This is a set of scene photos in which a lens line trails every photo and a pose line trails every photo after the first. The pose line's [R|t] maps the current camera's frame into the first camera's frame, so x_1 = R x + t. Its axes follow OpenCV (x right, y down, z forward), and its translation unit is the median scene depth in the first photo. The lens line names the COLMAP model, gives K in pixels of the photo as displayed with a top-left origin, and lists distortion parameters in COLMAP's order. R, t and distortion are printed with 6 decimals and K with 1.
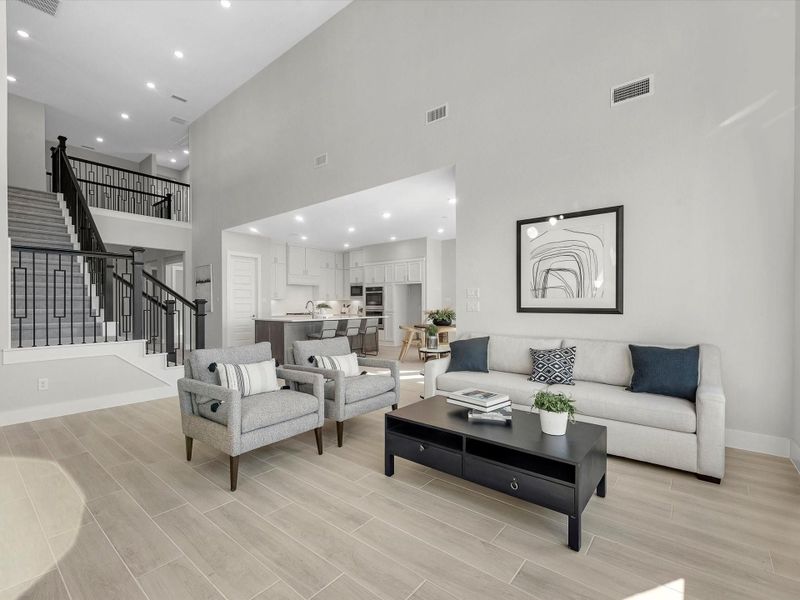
lens RADIAL K [[365.4, 0, 400.2], [0, 365.4, 303.5], [0, 0, 1]] dist [0.002582, 0.000275]
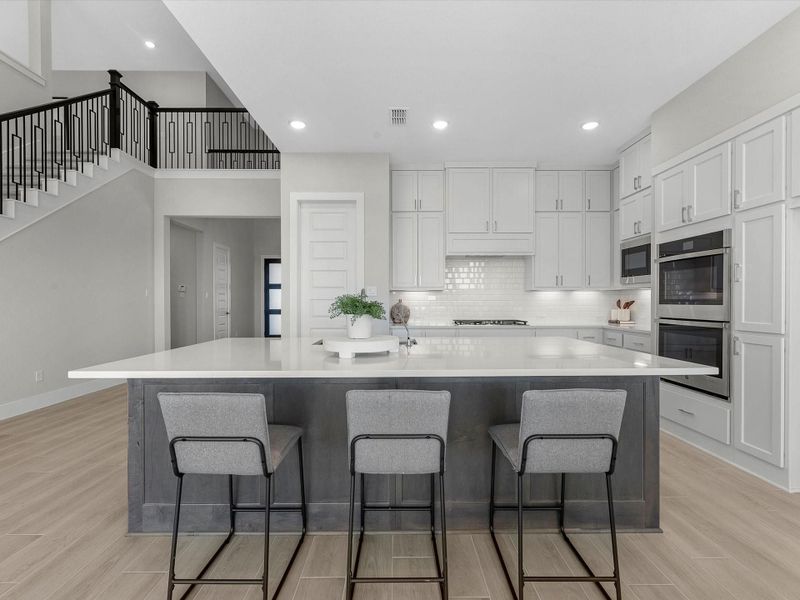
lens RADIAL K [[365.4, 0, 400.2], [0, 365.4, 303.5], [0, 0, 1]] dist [0.002582, 0.000275]
pose [[0.635242, 0.005335, -0.772295, 0.004851], [0.000613, 0.999972, 0.007412, 0.002878], [0.772313, -0.005182, 0.635221, 0.626916]]
